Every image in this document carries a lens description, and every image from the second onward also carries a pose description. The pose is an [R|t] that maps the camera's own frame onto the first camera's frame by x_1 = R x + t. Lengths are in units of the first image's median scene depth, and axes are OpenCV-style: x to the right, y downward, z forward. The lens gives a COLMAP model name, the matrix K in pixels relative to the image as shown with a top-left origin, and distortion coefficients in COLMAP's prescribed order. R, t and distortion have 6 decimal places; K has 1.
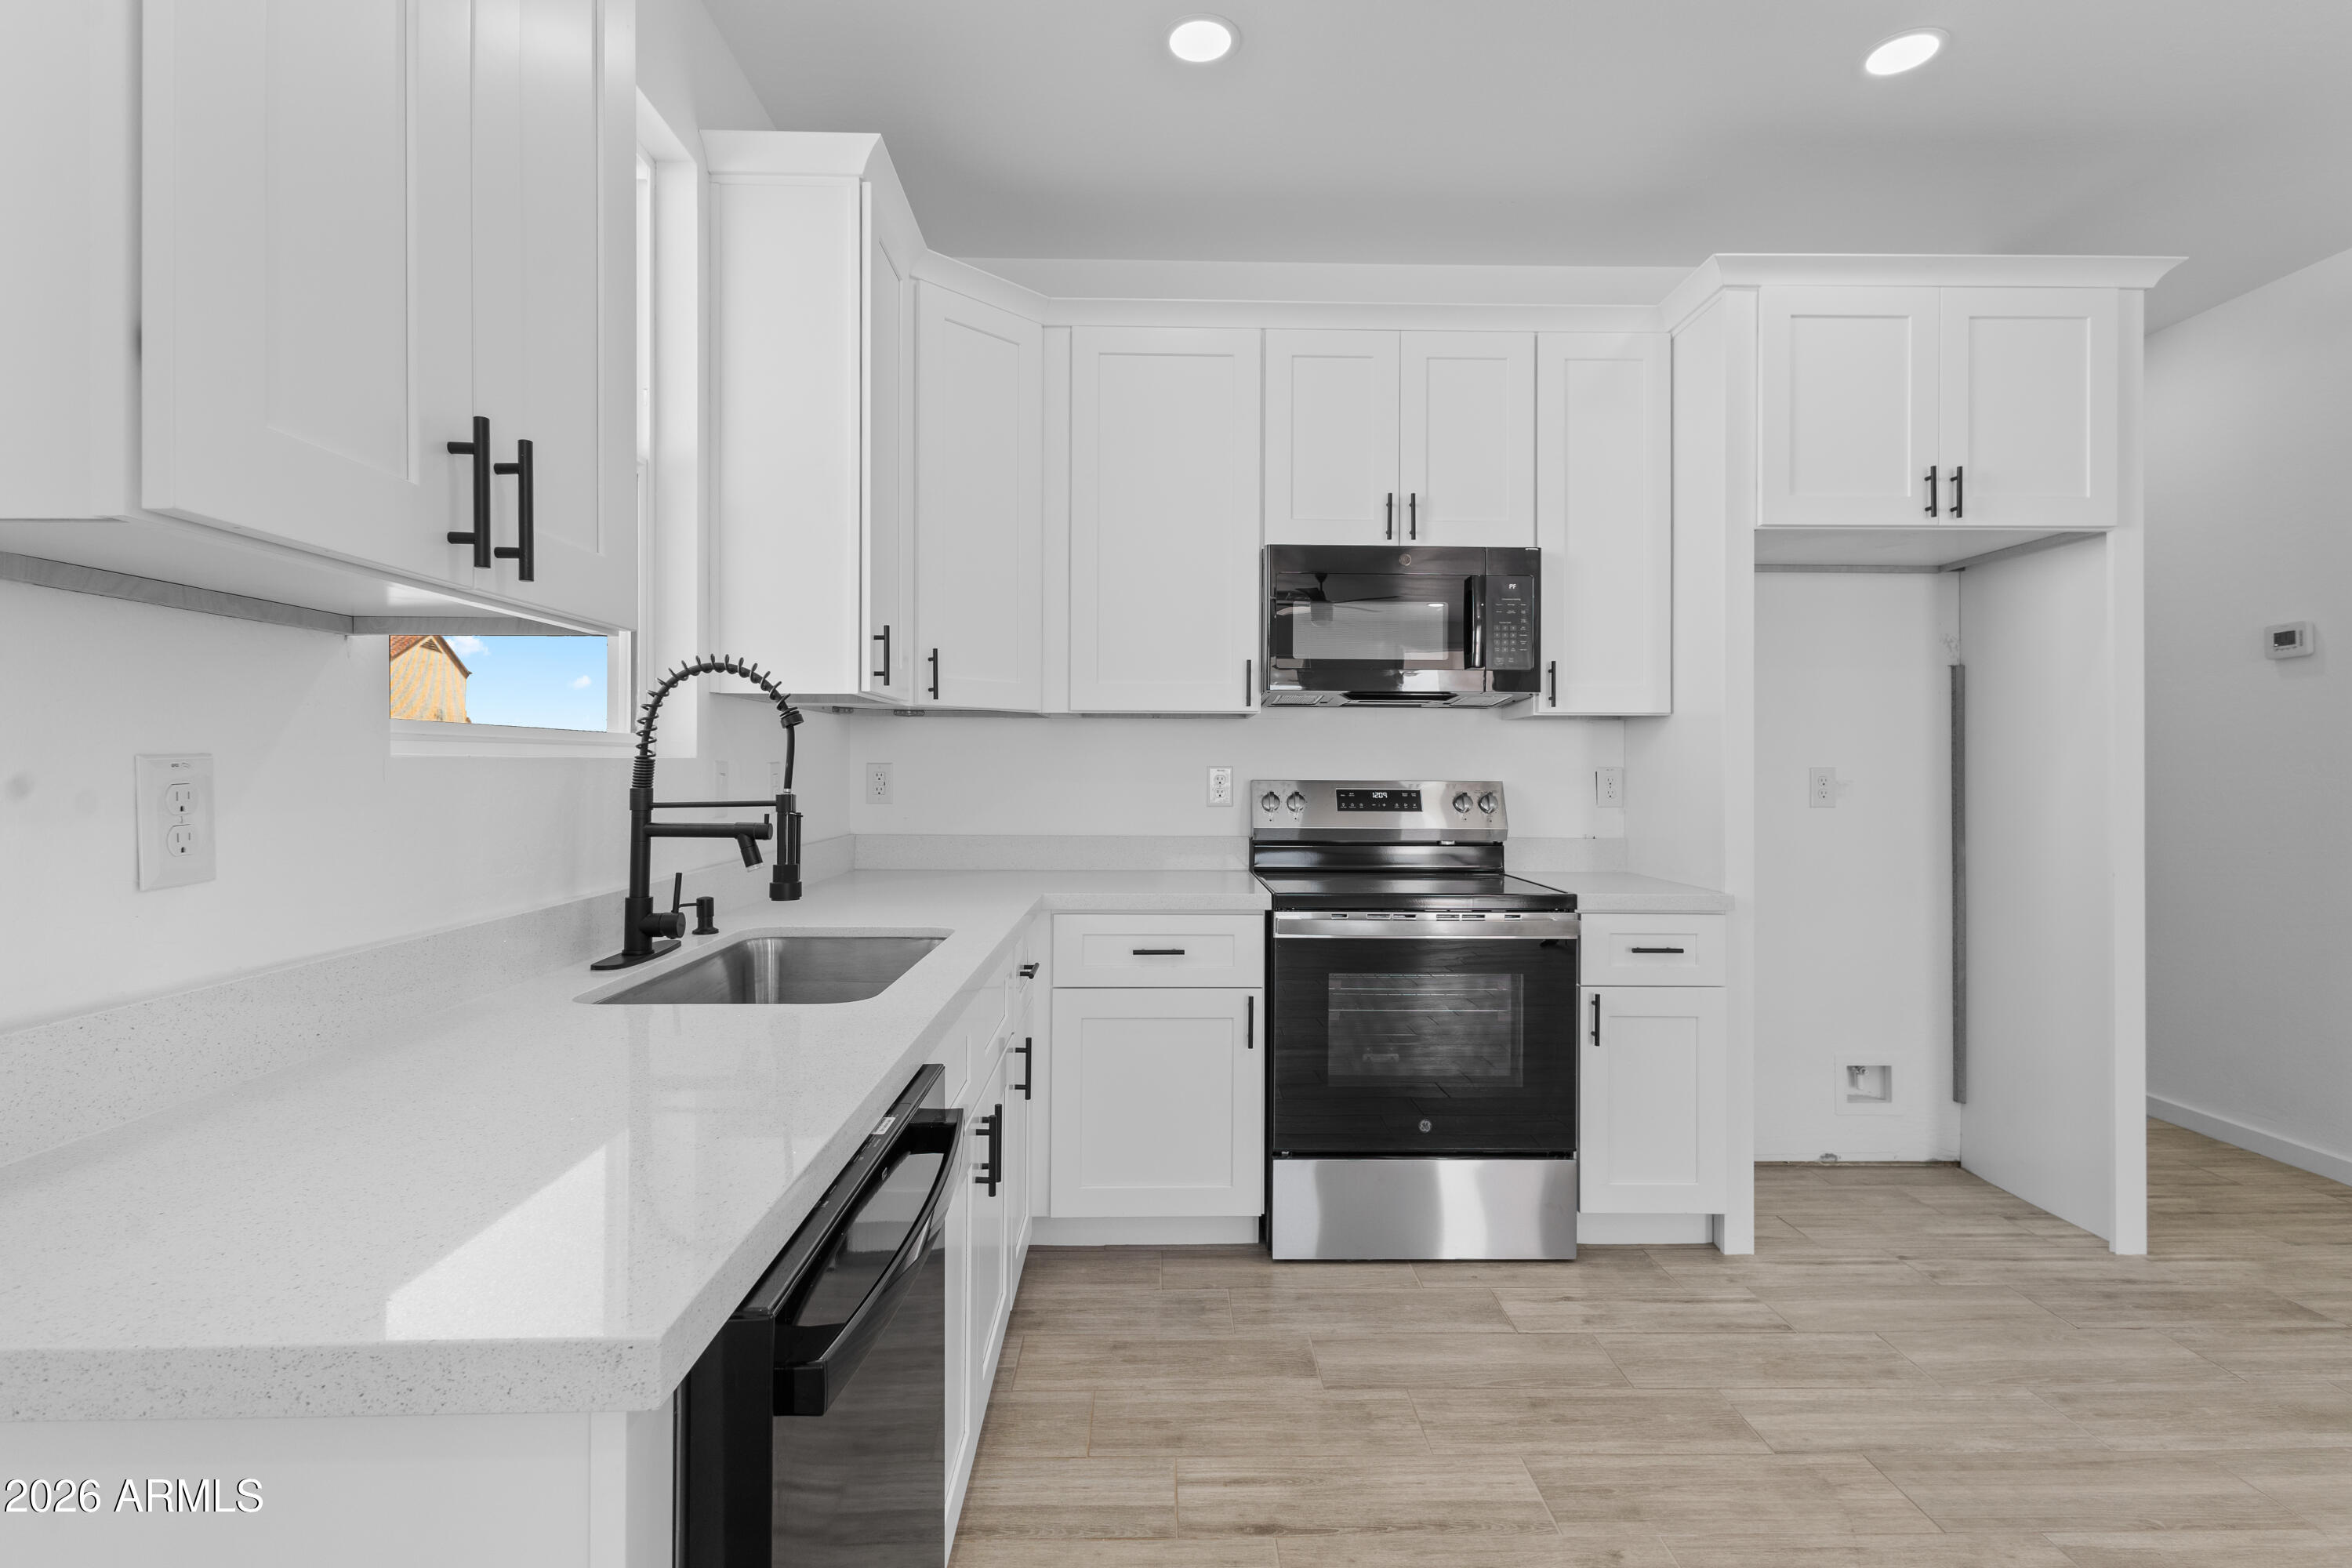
lens RADIAL K [[1128.2, 0, 1179.5], [0, 1128.2, 781.3], [0, 0, 1]] dist [0.011339, -0.000597]
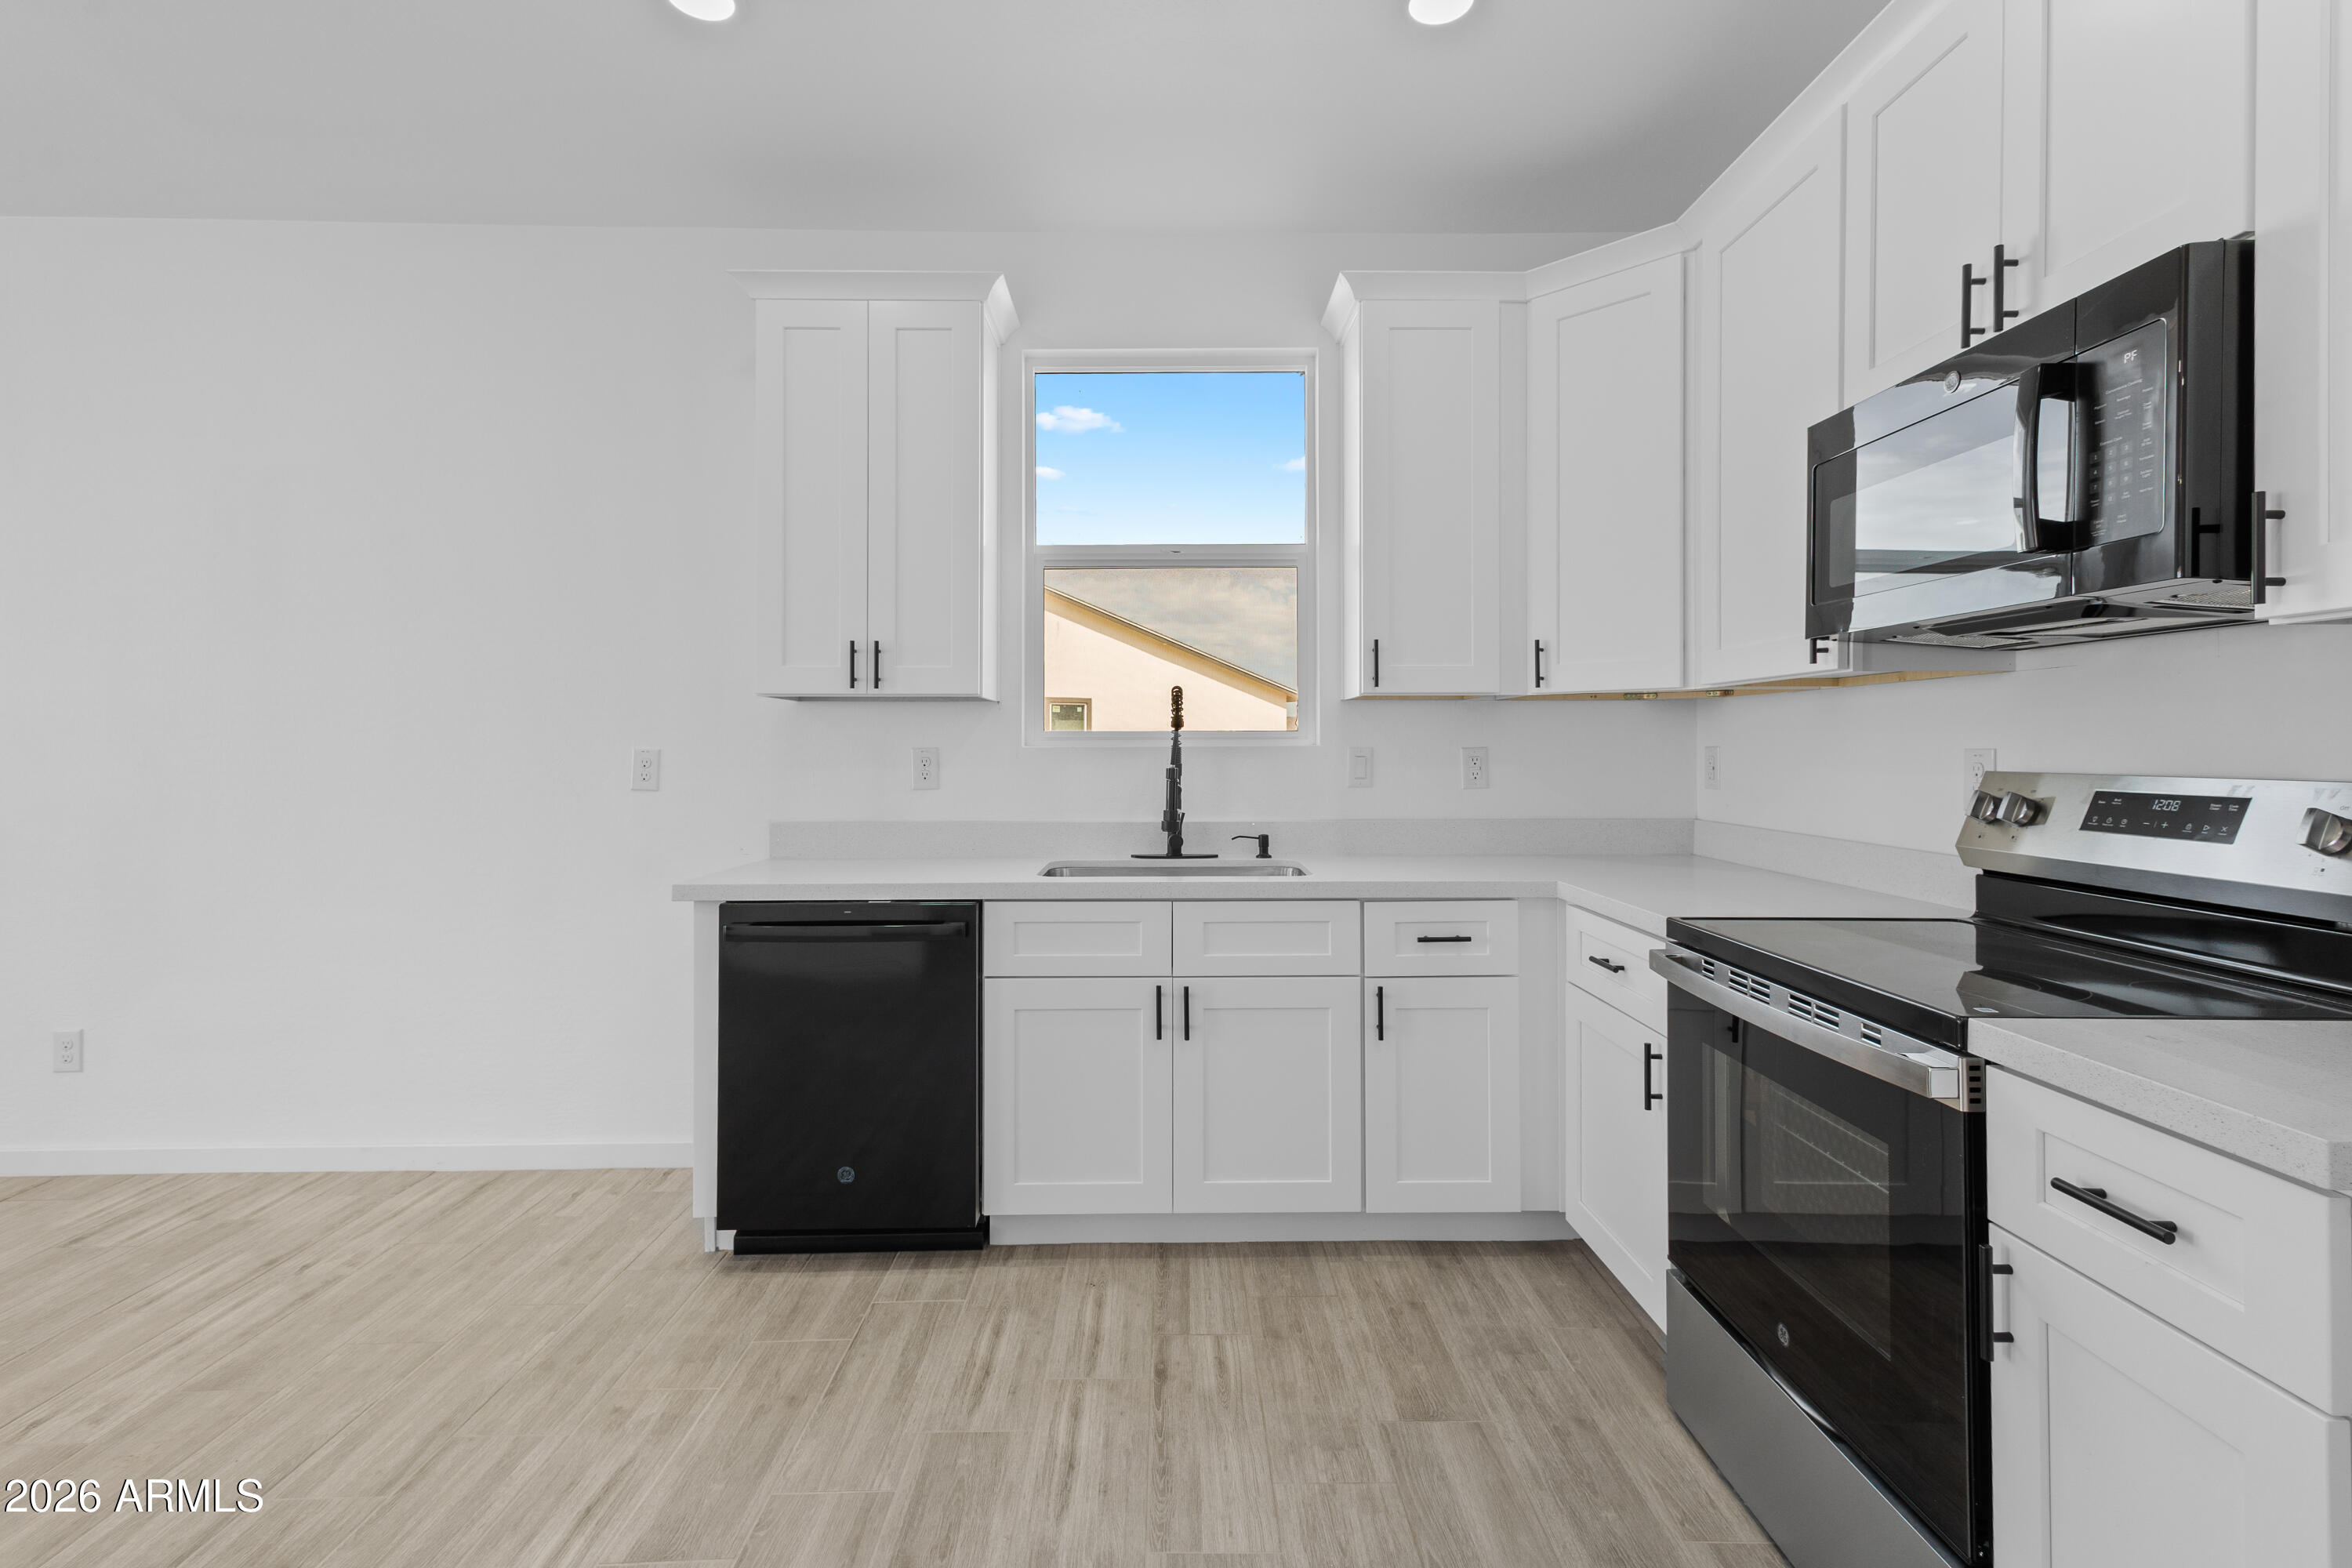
lens RADIAL K [[1128.2, 0, 1178.4], [0, 1128.2, 760.7], [0, 0, 1]] dist [0.011339, -0.000597]
pose [[-0.040054, 0.006749, -0.999175, 1.059747], [-0.011606, 0.999907, 0.007219, -0.008791], [0.999130, 0.011885, -0.039972, 0.869625]]
